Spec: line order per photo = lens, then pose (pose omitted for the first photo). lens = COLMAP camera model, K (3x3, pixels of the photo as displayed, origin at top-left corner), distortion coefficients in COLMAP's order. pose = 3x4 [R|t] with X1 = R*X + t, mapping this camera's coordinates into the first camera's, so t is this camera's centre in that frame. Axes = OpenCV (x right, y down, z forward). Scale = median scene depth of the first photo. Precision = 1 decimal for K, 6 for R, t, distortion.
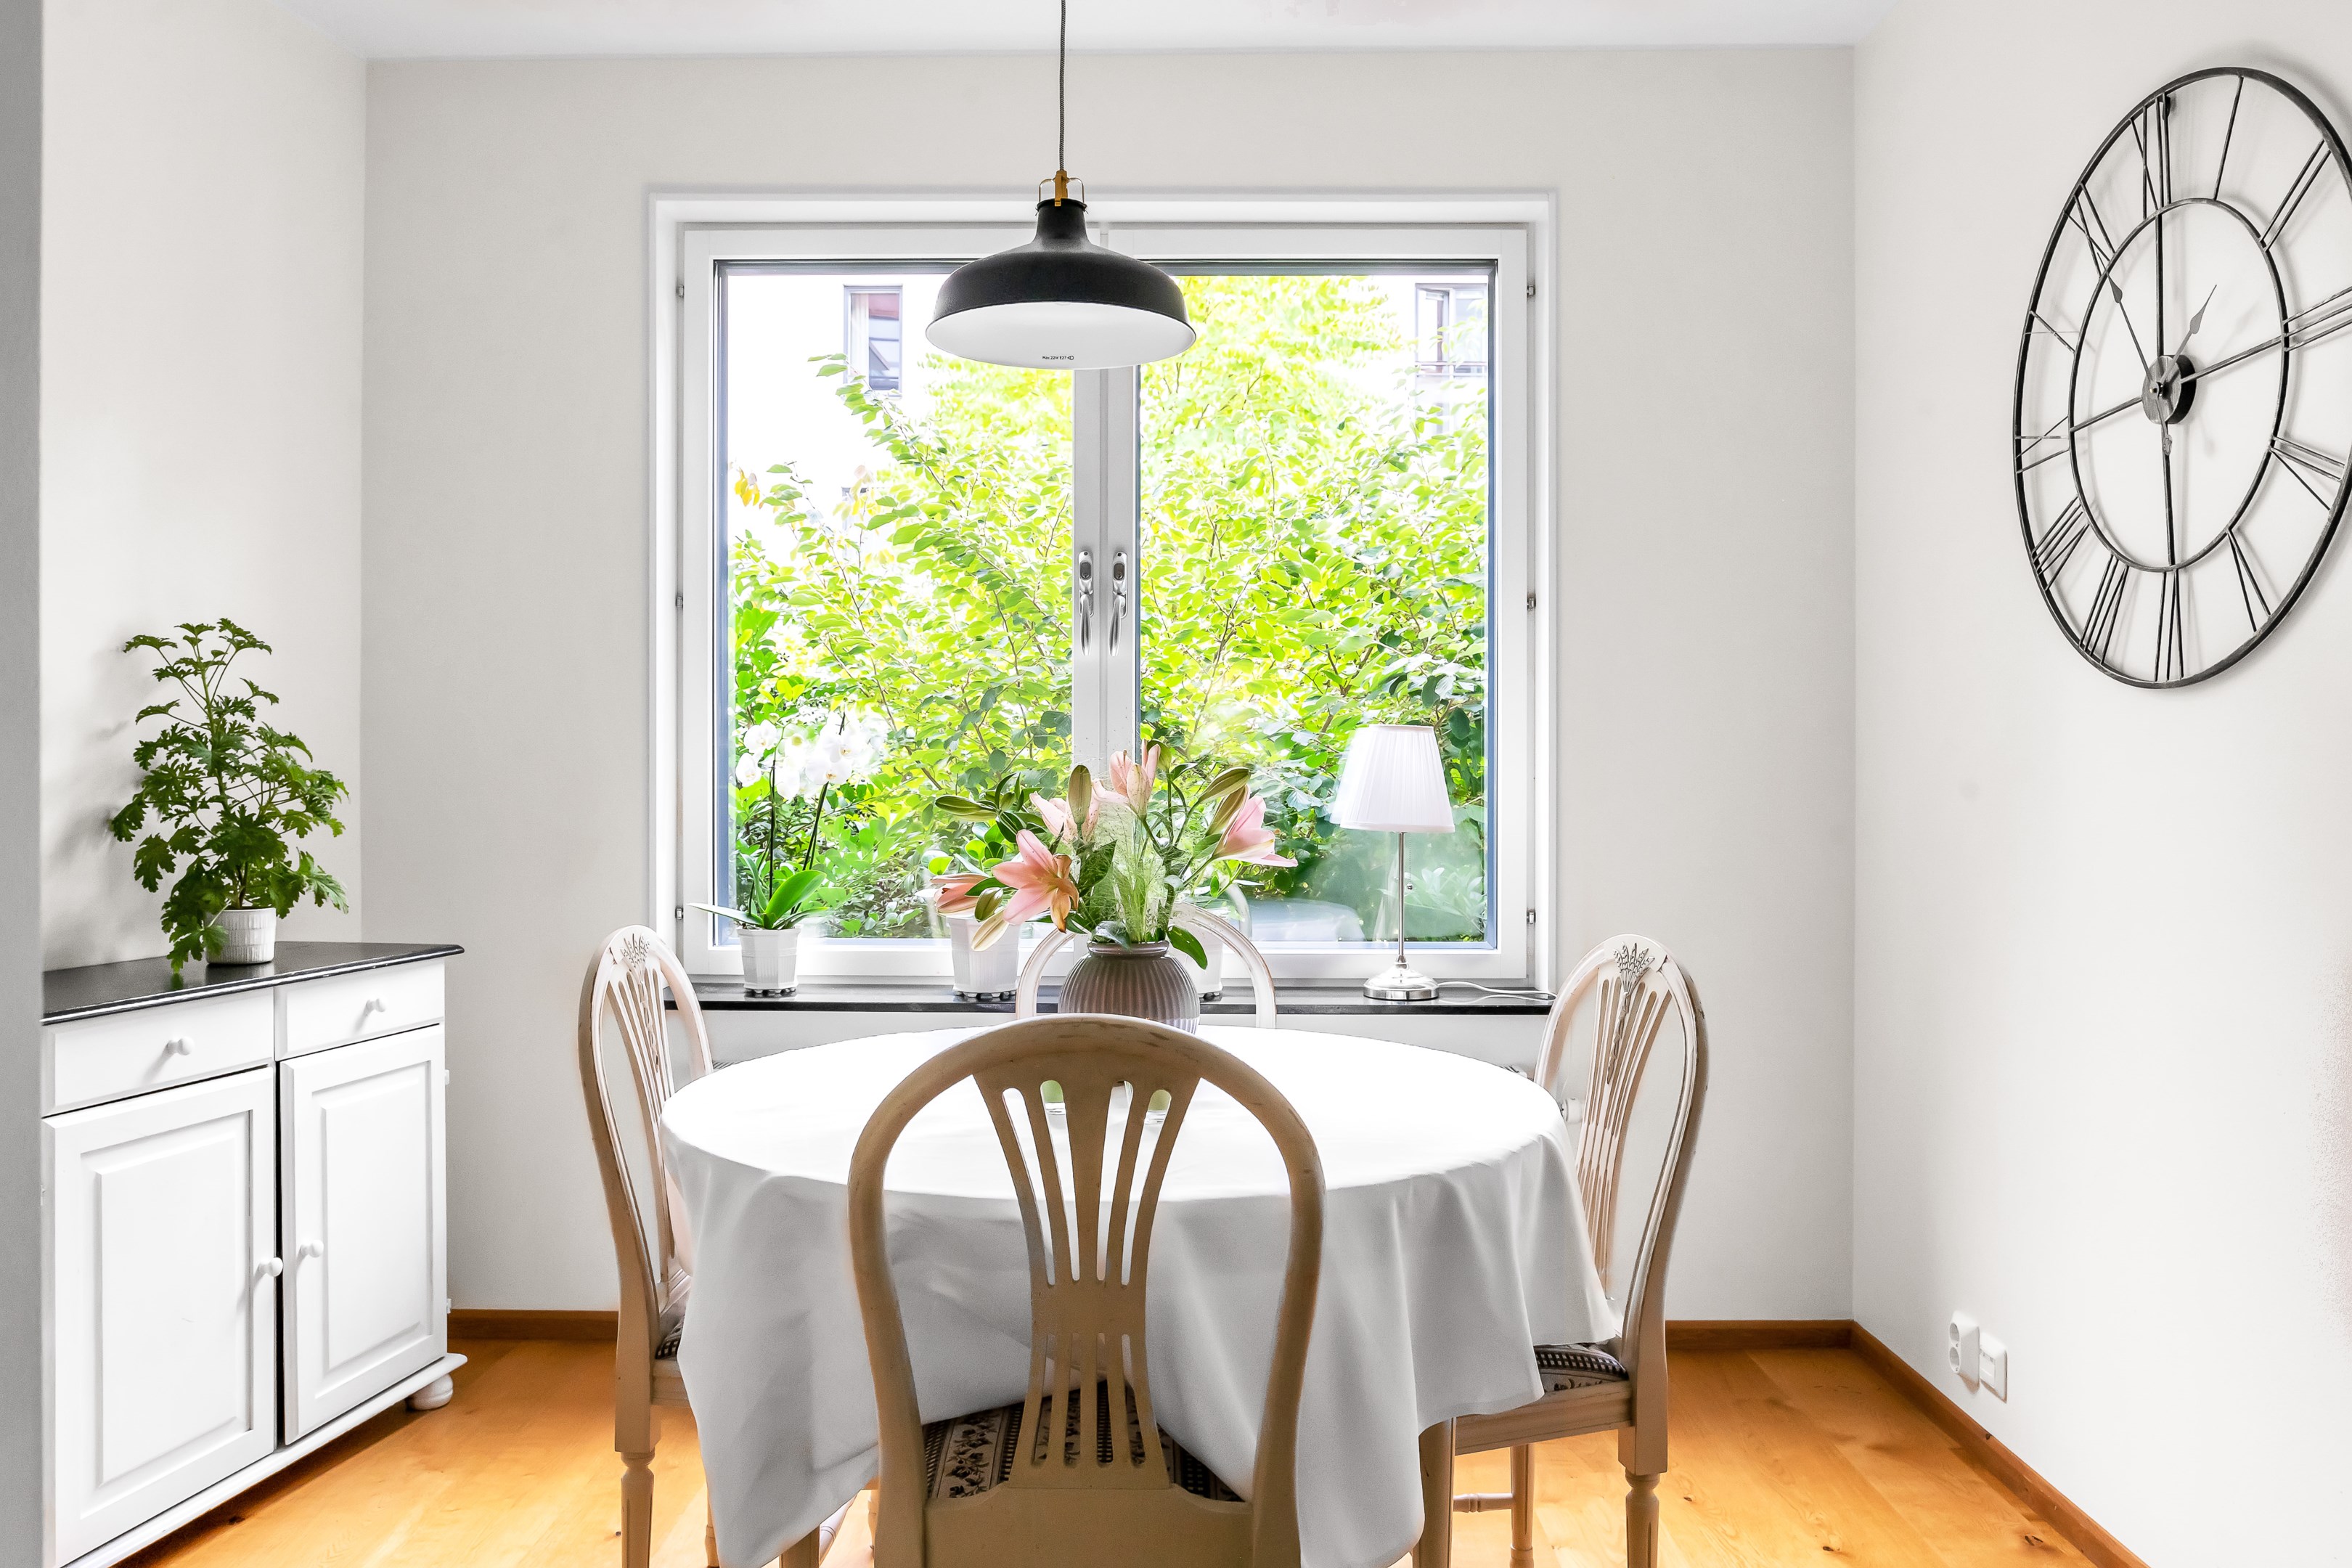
lens RADIAL K [[1733.5, 0, 1176.0], [0, 1733.5, 784.0], [0, 0, 1]] dist [0.010312, 0.006958]
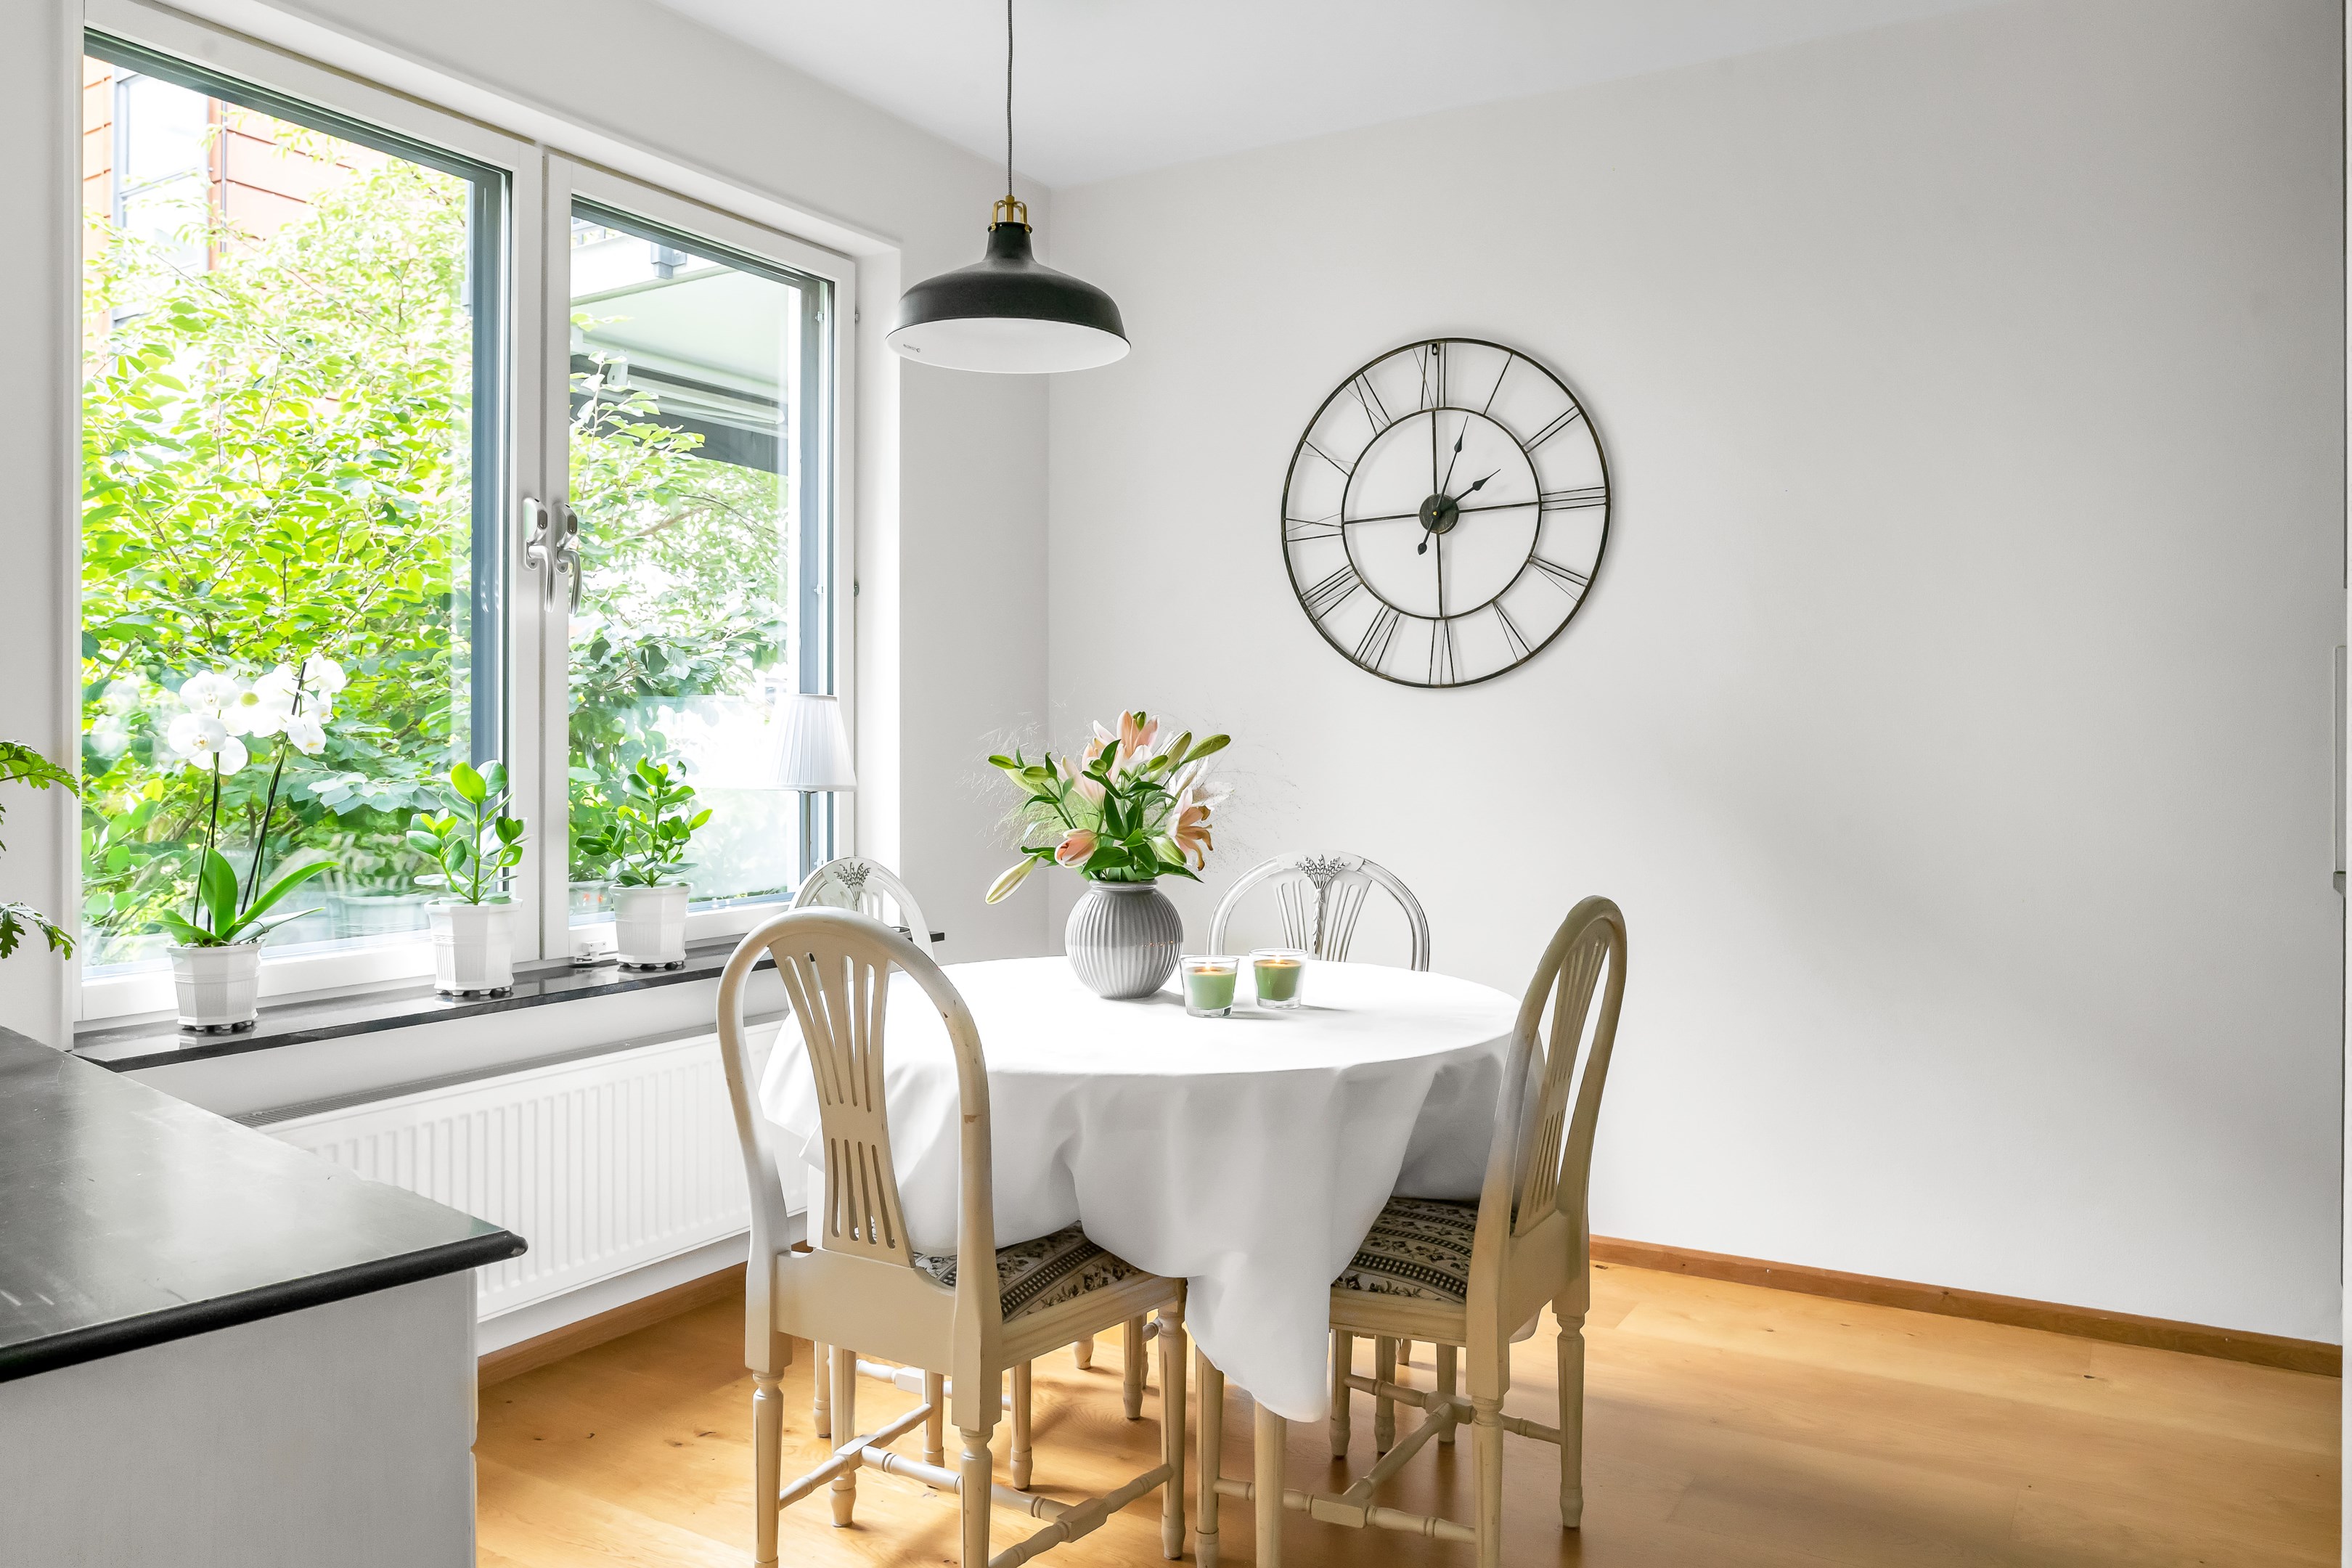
lens RADIAL K [[1679.9, 0, 1176.0], [0, 1679.9, 784.0], [0, 0, 1]] dist [-0.005346, -0.000331]
pose [[0.503256, -0.027527, 0.863699, -1.002168], [0.010810, 0.999615, 0.025560, -0.004989], [-0.864070, -0.003527, 0.503360, 0.388905]]
